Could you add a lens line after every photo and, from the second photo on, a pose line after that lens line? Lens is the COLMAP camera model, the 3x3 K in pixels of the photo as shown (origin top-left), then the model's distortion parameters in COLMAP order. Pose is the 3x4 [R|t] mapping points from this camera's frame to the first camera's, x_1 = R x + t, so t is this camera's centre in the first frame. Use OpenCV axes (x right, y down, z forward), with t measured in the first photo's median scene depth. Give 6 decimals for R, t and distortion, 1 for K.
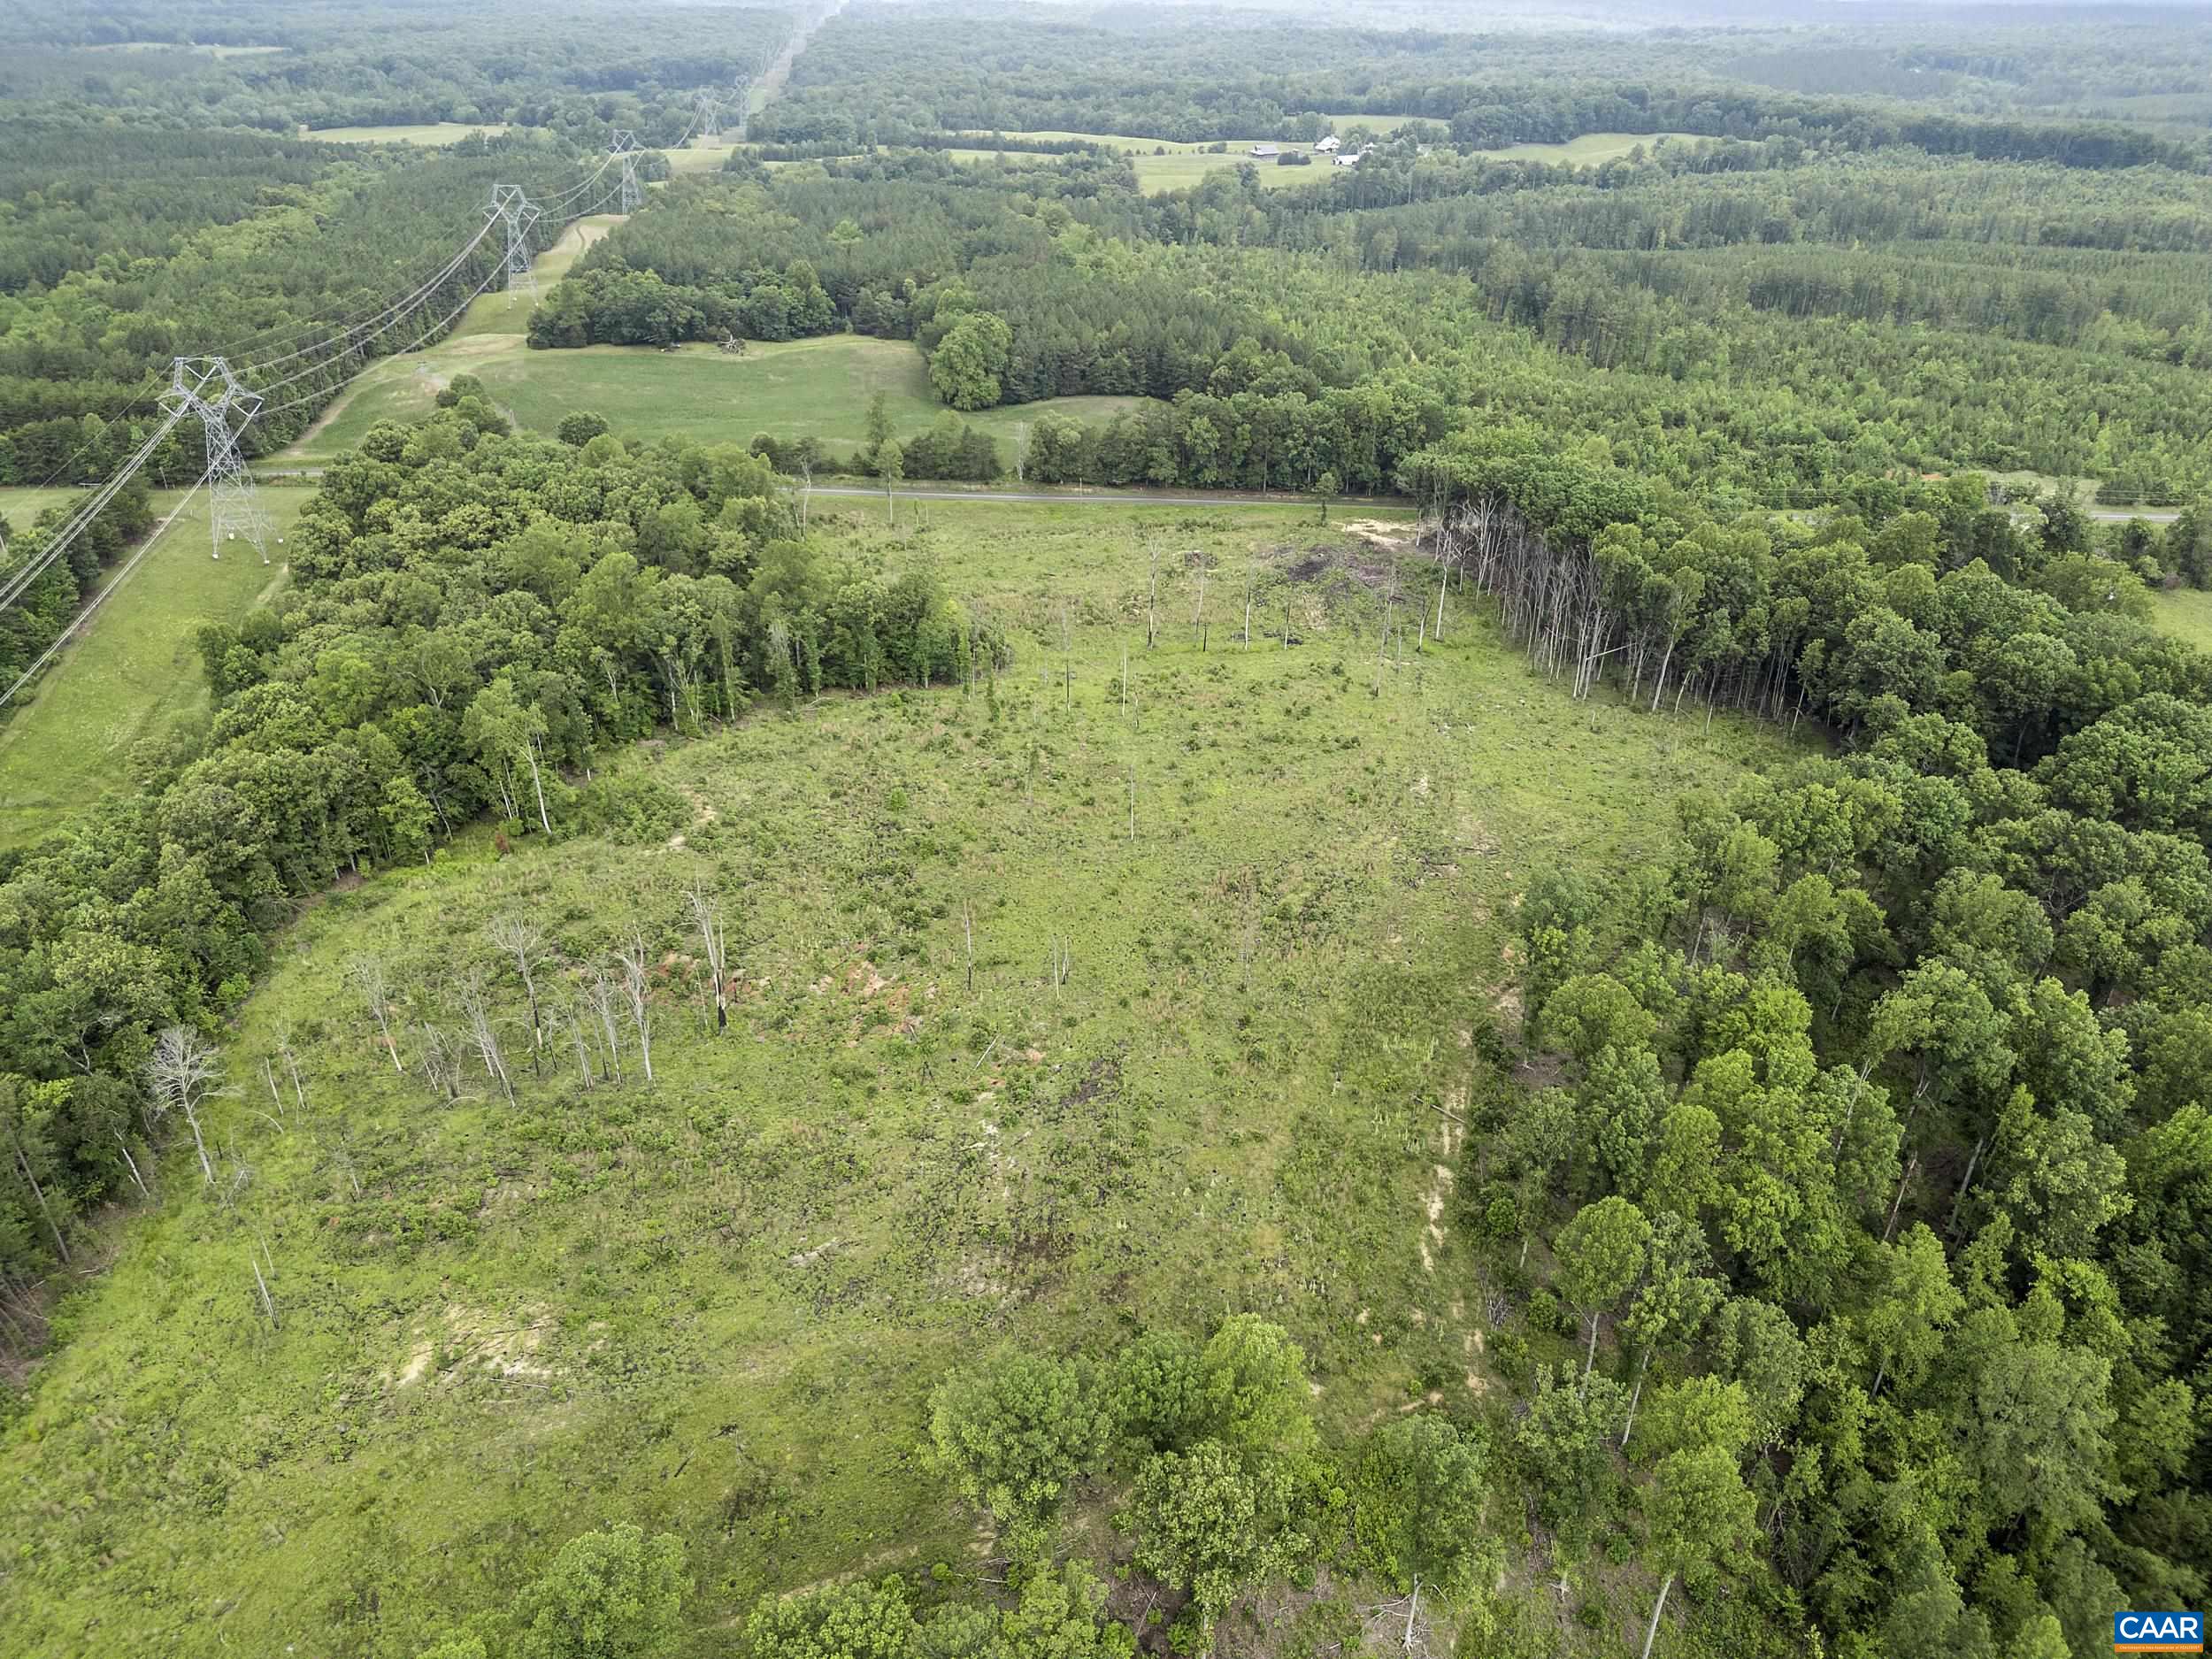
lens RADIAL K [[1546.4, 0, 1113.7], [0, 1546.4, 832.3], [0, 0, 1]] dist [0.075075, -0.071003]
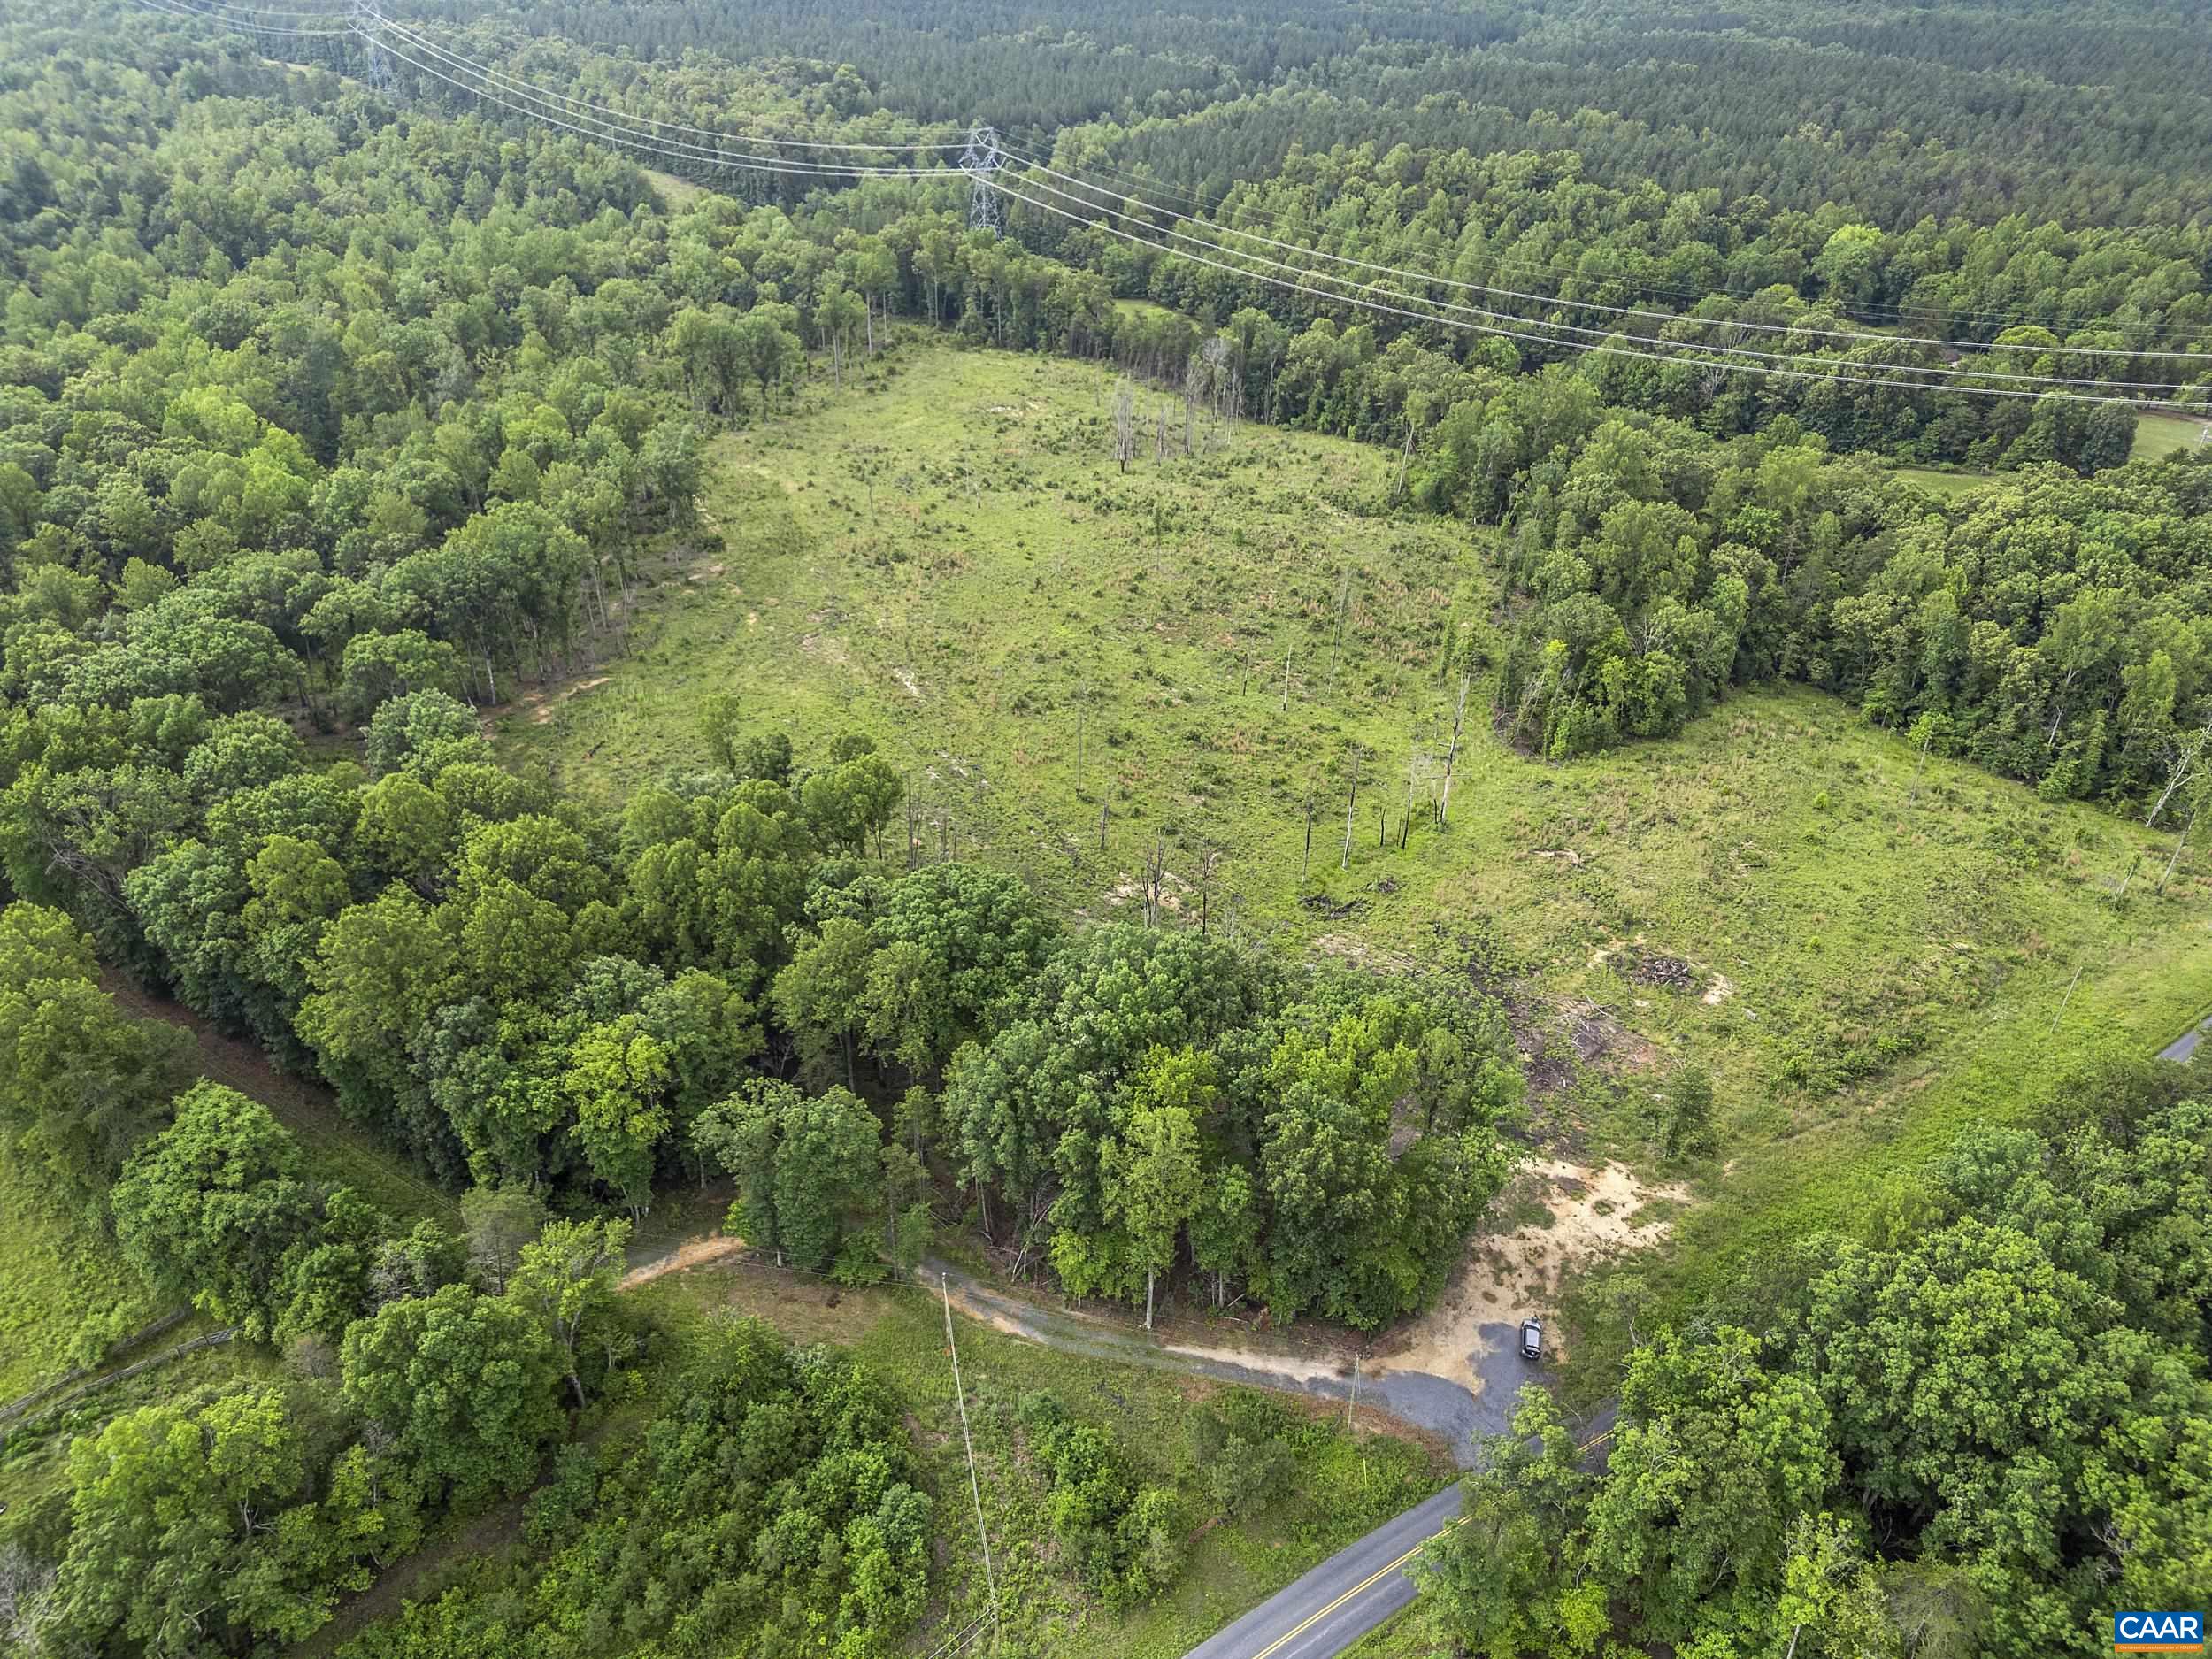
lens RADIAL K [[1546.4, 0, 1113.7], [0, 1546.4, 832.3], [0, 0, 1]] dist [0.075075, -0.071003]
pose [[-0.752581, 0.322281, -0.574244, 0.658505], [-0.353212, 0.538419, 0.765080, -0.733566], [0.555754, 0.778614, -0.291370, 1.356812]]
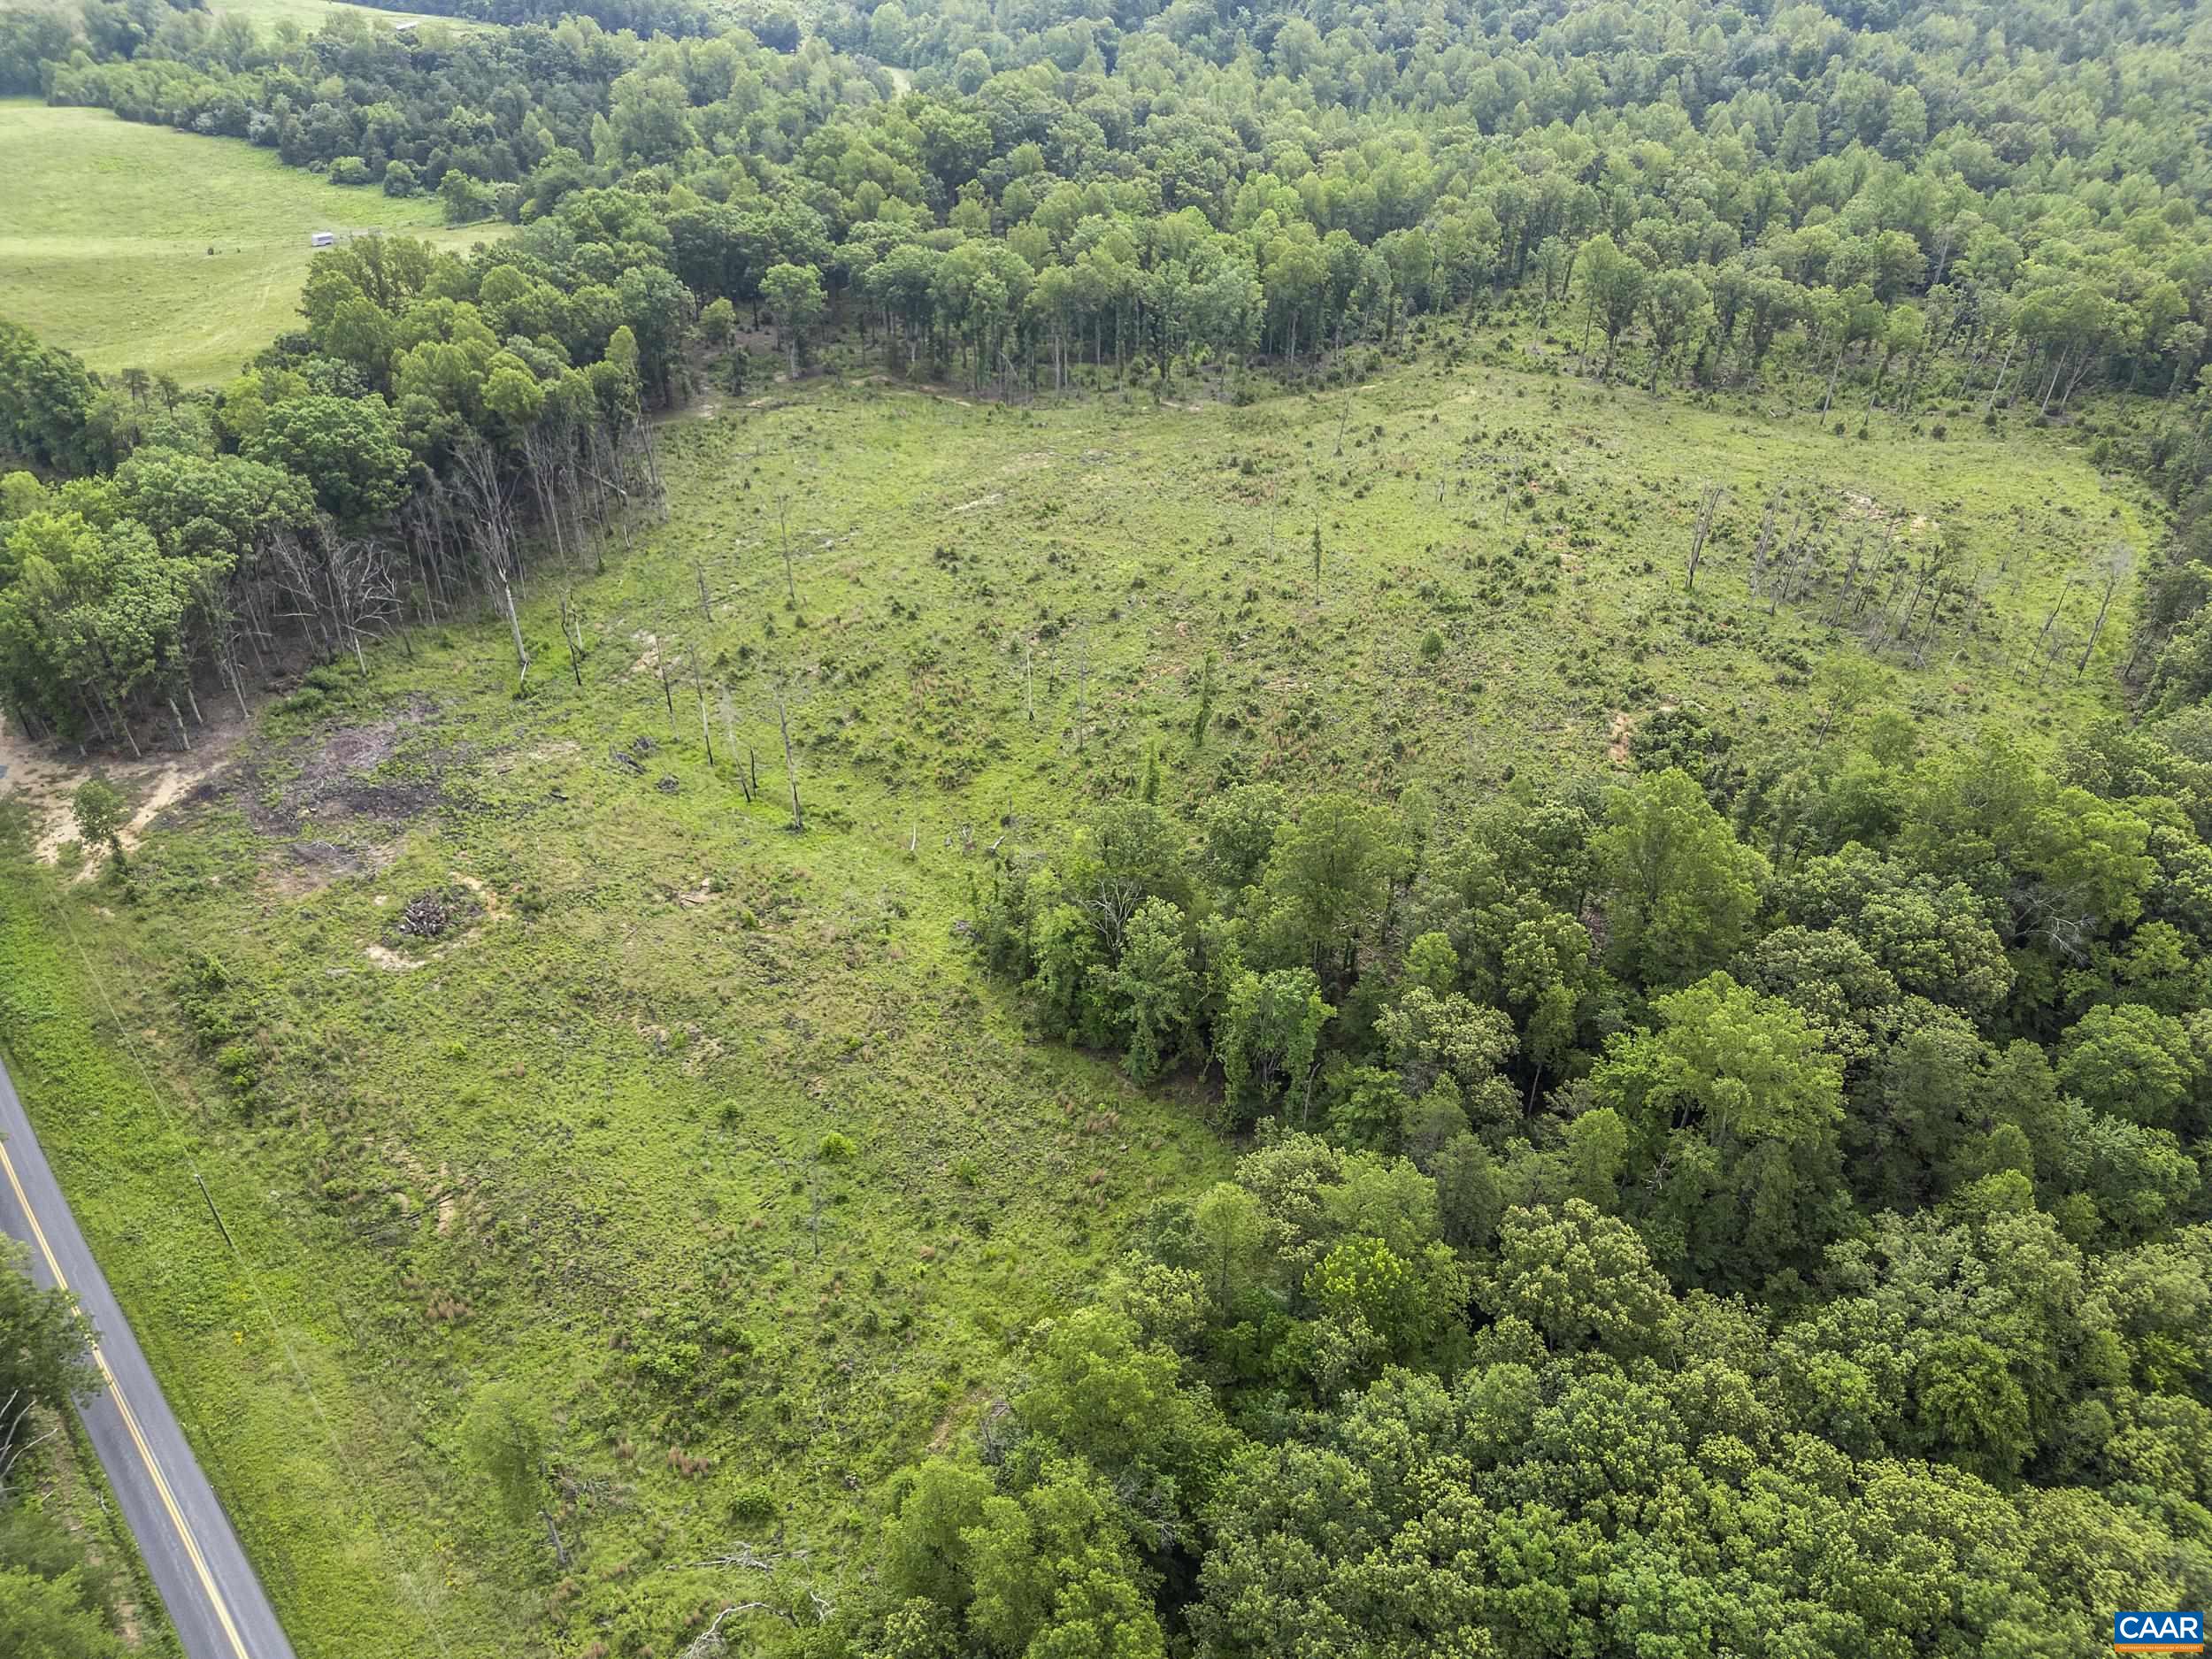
lens RADIAL K [[1546.4, 0, 1113.7], [0, 1546.4, 832.3], [0, 0, 1]] dist [0.075075, -0.071003]
pose [[-0.750215, -0.415106, 0.514650, -0.474387], [0.297677, 0.482973, 0.823484, -0.718000], [-0.590395, 0.770989, -0.238766, 1.295868]]
